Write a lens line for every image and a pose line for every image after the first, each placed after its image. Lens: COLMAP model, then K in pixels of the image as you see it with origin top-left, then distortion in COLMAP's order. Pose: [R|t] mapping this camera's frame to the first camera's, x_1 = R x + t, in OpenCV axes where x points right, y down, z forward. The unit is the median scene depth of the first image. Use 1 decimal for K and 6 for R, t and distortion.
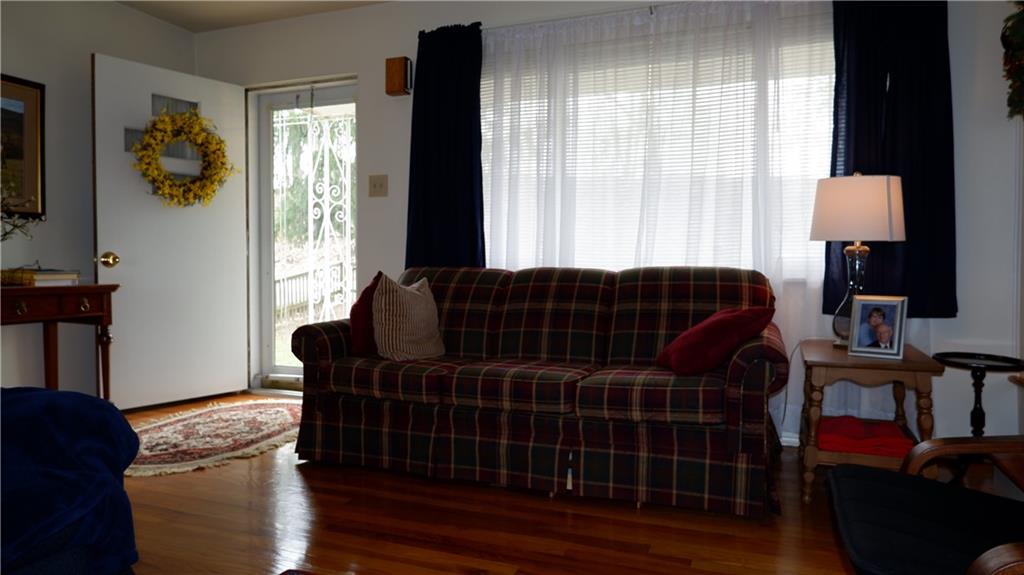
lens RADIAL K [[676.4, 0, 512.0], [0, 676.4, 287.5], [0, 0, 1]] dist [0.000552, 0.000877]
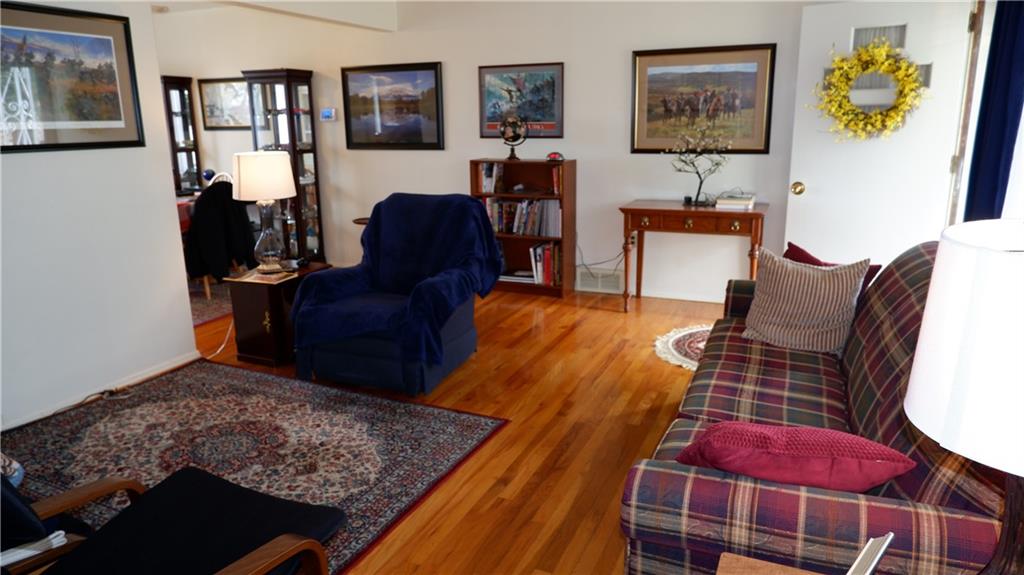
lens RADIAL K [[676.4, 0, 512.0], [0, 676.4, 287.5], [0, 0, 1]] dist [0.000552, 0.000877]
pose [[-0.053578, 0.238159, -0.969747, 0.662348], [-0.015842, 0.970817, 0.239297, -0.159274], [0.998438, 0.028184, -0.048242, 0.607182]]
